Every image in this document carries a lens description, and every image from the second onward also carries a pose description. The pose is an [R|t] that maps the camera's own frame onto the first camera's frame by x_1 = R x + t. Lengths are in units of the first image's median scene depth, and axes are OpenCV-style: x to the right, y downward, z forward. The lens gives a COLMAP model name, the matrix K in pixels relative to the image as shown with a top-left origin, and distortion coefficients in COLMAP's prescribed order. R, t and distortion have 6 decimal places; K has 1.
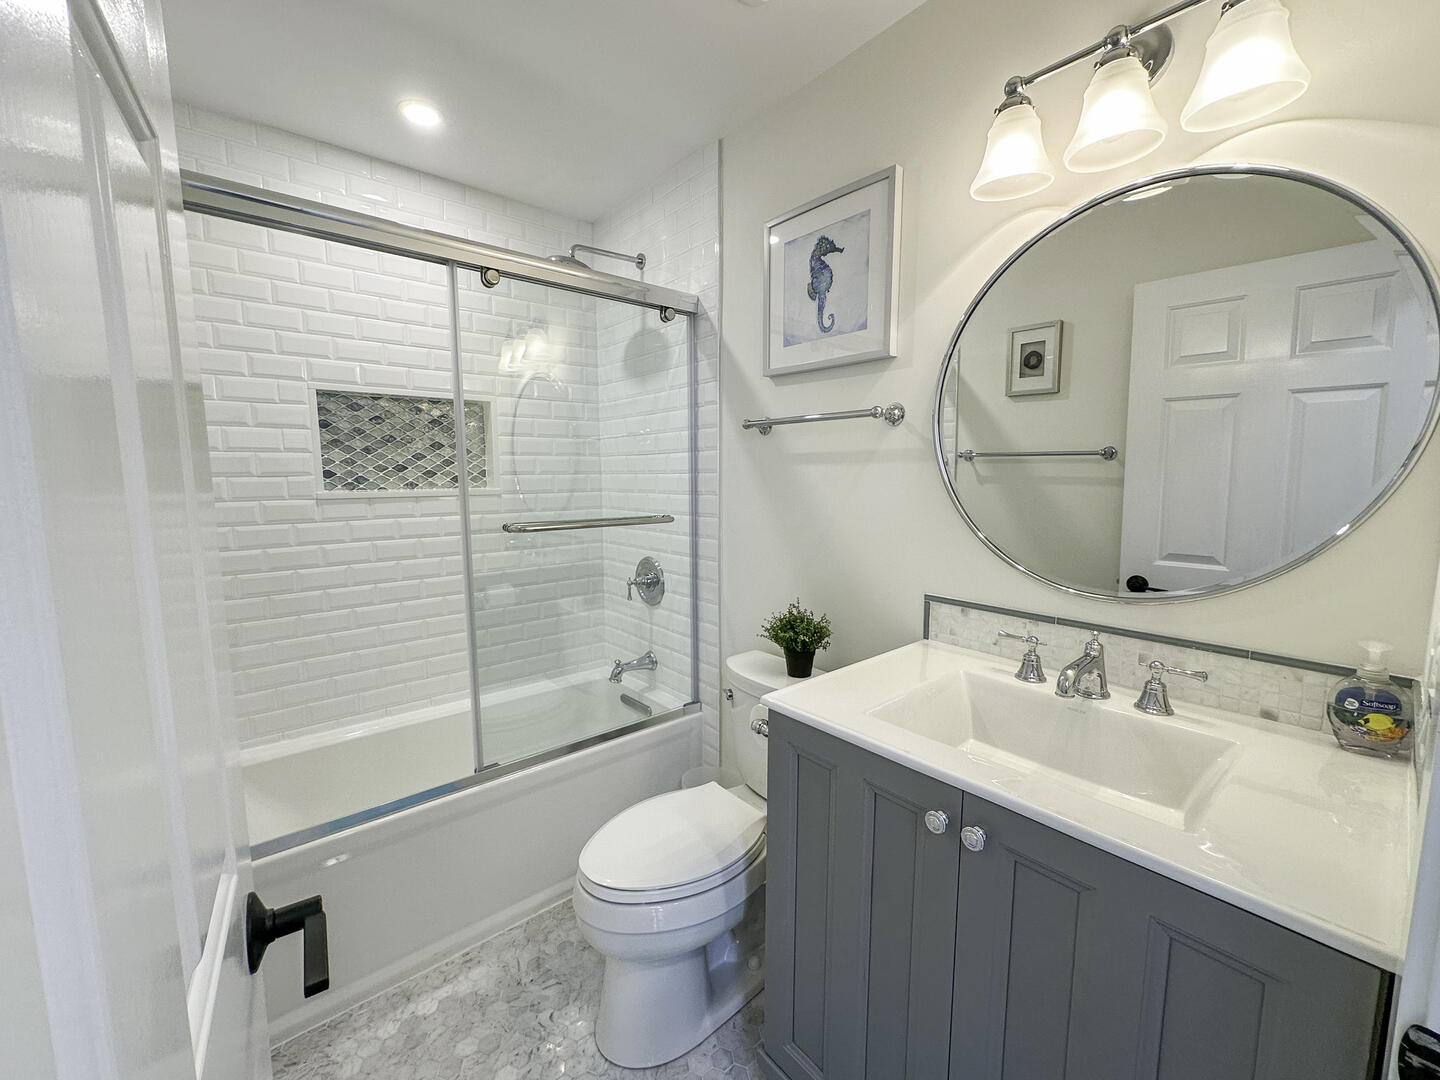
lens RADIAL K [[583.2, 0, 719.4], [0, 583.2, 541.0], [0, 0, 1]] dist [-0.001415, 0.000102]
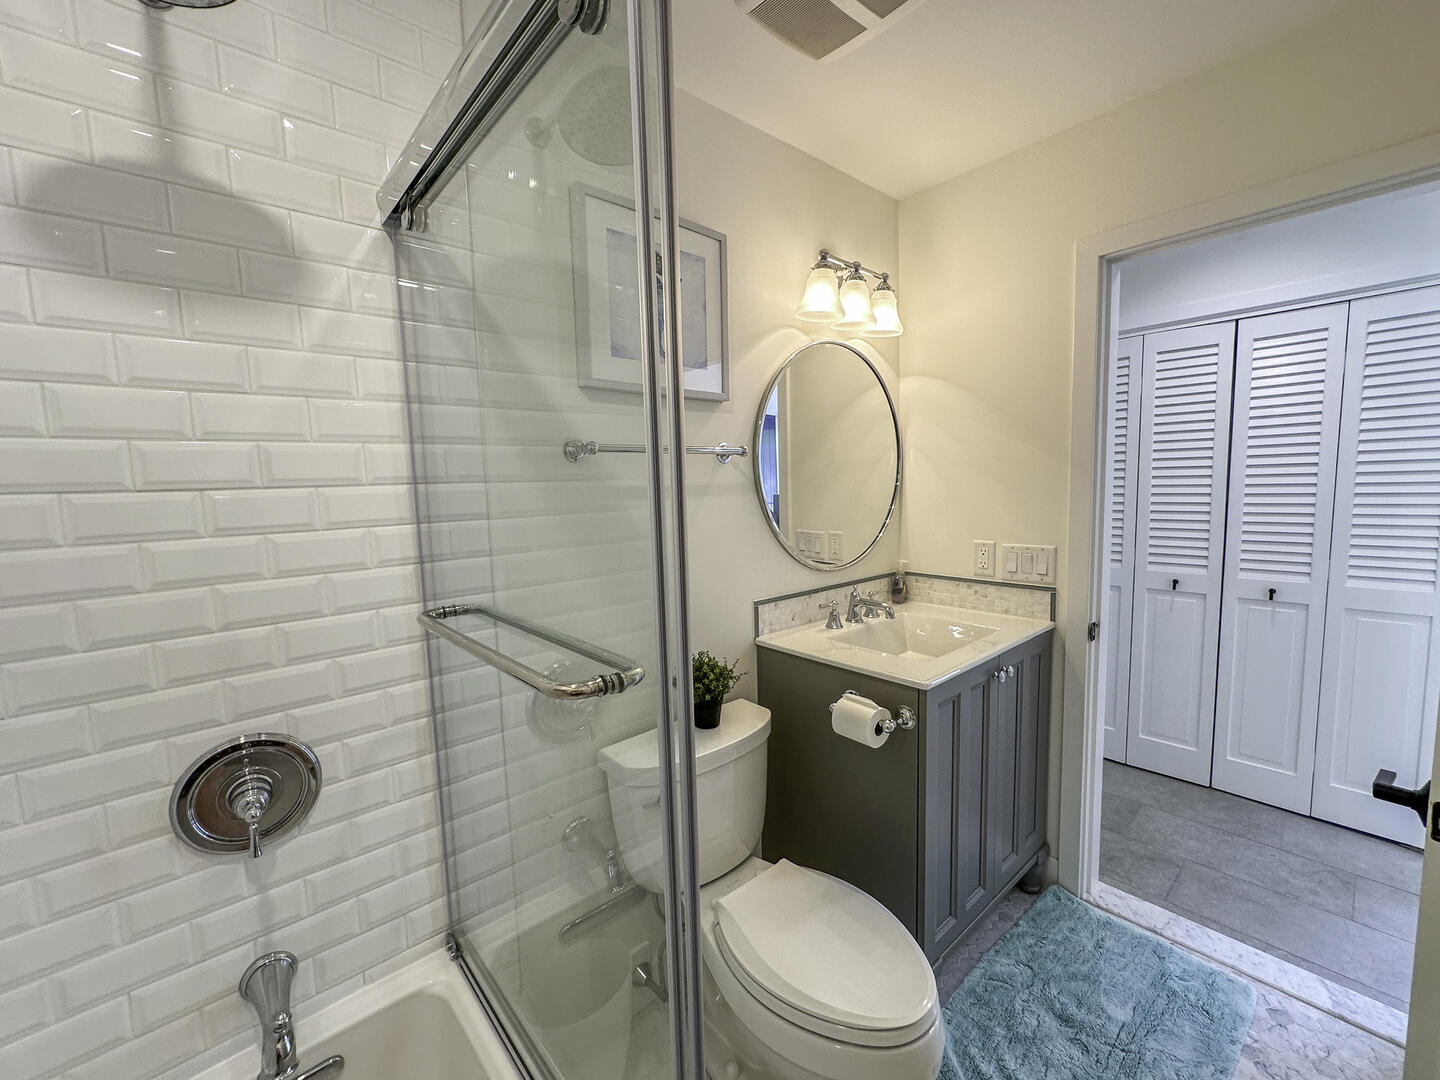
lens RADIAL K [[583.2, 0, 719.4], [0, 583.2, 541.0], [0, 0, 1]] dist [-0.001415, 0.000102]
pose [[-0.018059, -0.095239, 0.995291, -0.842534], [0.144359, 0.984774, 0.096852, -0.161053], [-0.989361, 0.145428, -0.004035, 1.048194]]
